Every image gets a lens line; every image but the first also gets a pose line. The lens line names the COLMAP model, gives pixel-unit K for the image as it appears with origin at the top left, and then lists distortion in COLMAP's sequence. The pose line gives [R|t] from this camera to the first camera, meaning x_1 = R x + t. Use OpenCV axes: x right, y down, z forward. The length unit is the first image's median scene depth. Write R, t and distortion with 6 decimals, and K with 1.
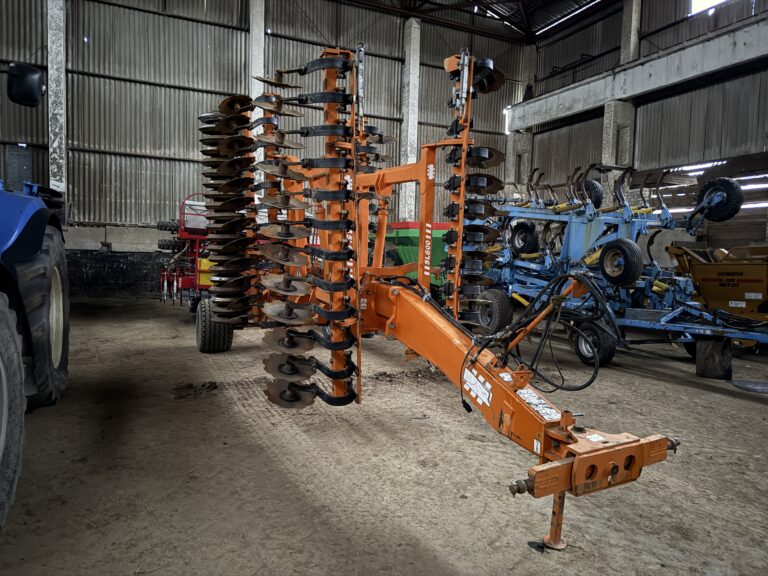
lens RADIAL K [[538.0, 0, 384.0], [0, 538.0, 288.0], [0, 0, 1]] dist [-0.004334, -0.005430]
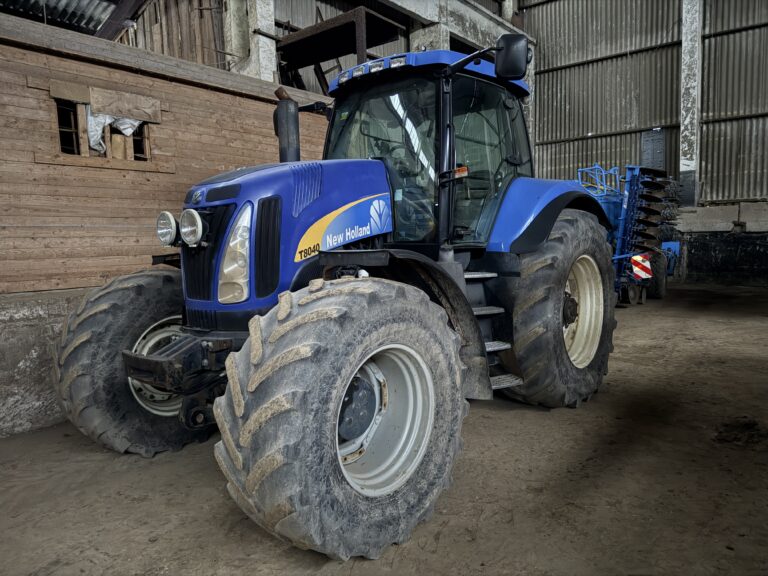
lens RADIAL K [[538.0, 0, 384.0], [0, 538.0, 288.0], [0, 0, 1]] dist [-0.004334, -0.005430]
pose [[0.433982, 0.046663, -0.899712, 0.017987], [-0.016381, 0.998901, 0.043906, -0.006601], [0.900773, -0.004316, 0.434270, 0.104409]]
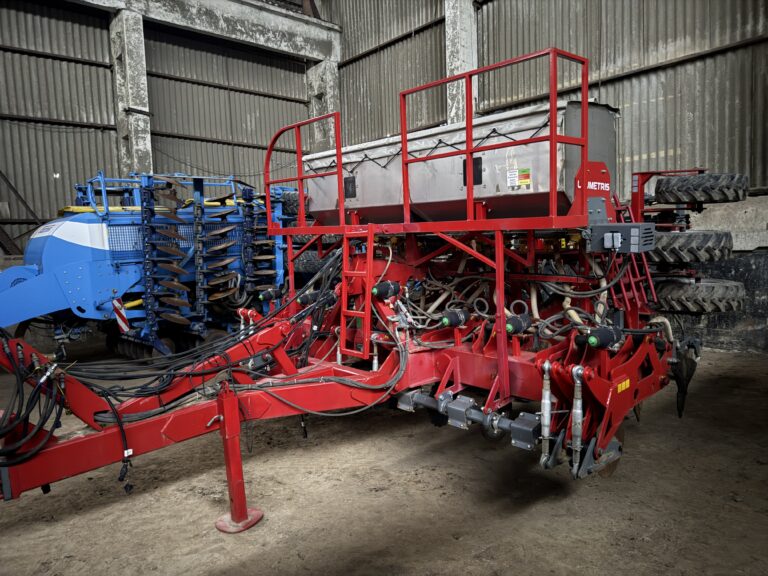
lens RADIAL K [[538.0, 0, 384.0], [0, 538.0, 288.0], [0, 0, 1]] dist [-0.004334, -0.005430]
pose [[0.292109, 0.028254, -0.955967, 0.057967], [-0.016891, 0.999560, 0.024381, -0.044995], [0.956236, 0.009025, 0.292458, 0.674218]]
